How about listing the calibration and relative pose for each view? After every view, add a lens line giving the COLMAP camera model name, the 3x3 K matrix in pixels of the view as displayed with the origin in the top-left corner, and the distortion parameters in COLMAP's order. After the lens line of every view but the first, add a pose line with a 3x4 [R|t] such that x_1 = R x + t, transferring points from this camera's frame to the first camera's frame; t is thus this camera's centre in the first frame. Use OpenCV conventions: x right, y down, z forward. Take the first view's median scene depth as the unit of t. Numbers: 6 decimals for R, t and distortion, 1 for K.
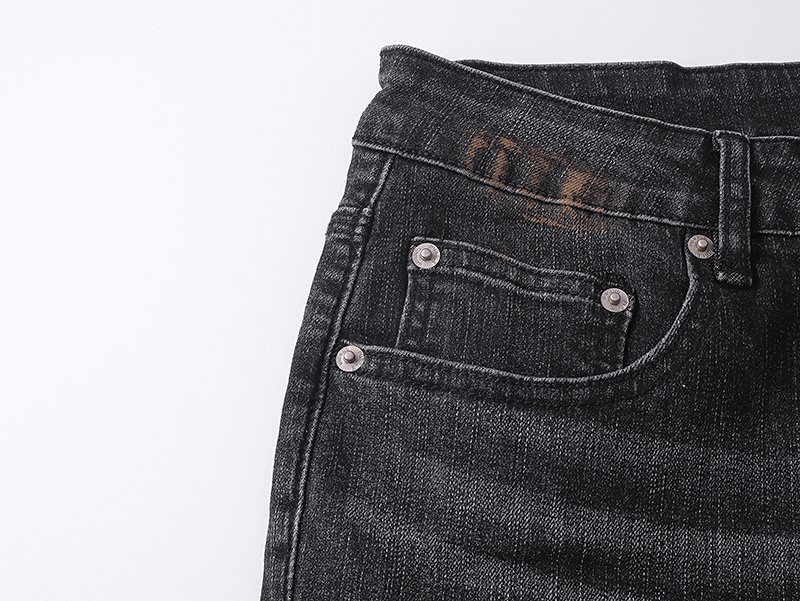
lens RADIAL K [[1569.7, 0, 399.5], [0, 1569.7, 299.6], [0, 0, 1]] dist [-0.185028, 0.000000]
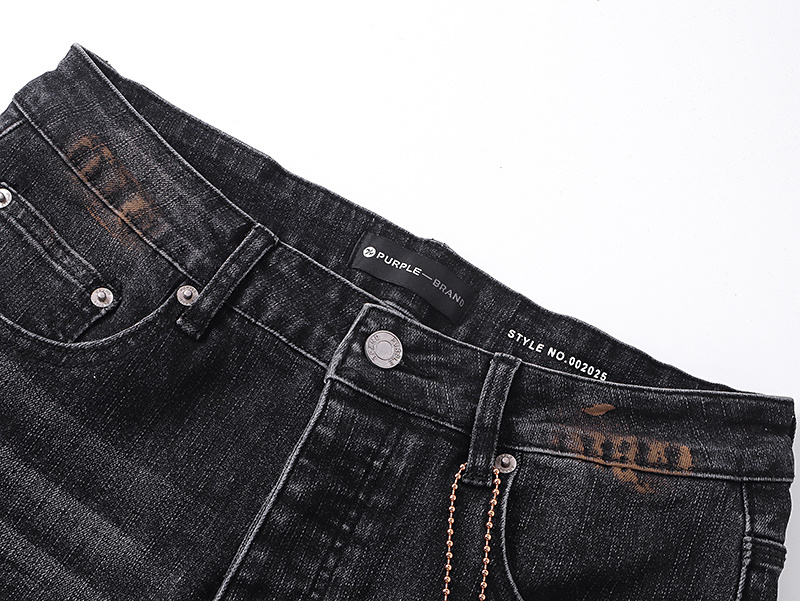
lens RADIAL K [[1569.7, 0, 400.1], [0, 1569.7, 301.6], [0, 0, 1]] dist [-0.185028, 0.000000]
pose [[0.872513, 0.485273, -0.056841, 0.417702], [-0.484756, 0.874334, 0.023482, -0.142706], [0.061093, 0.007065, 0.998107, -0.257217]]
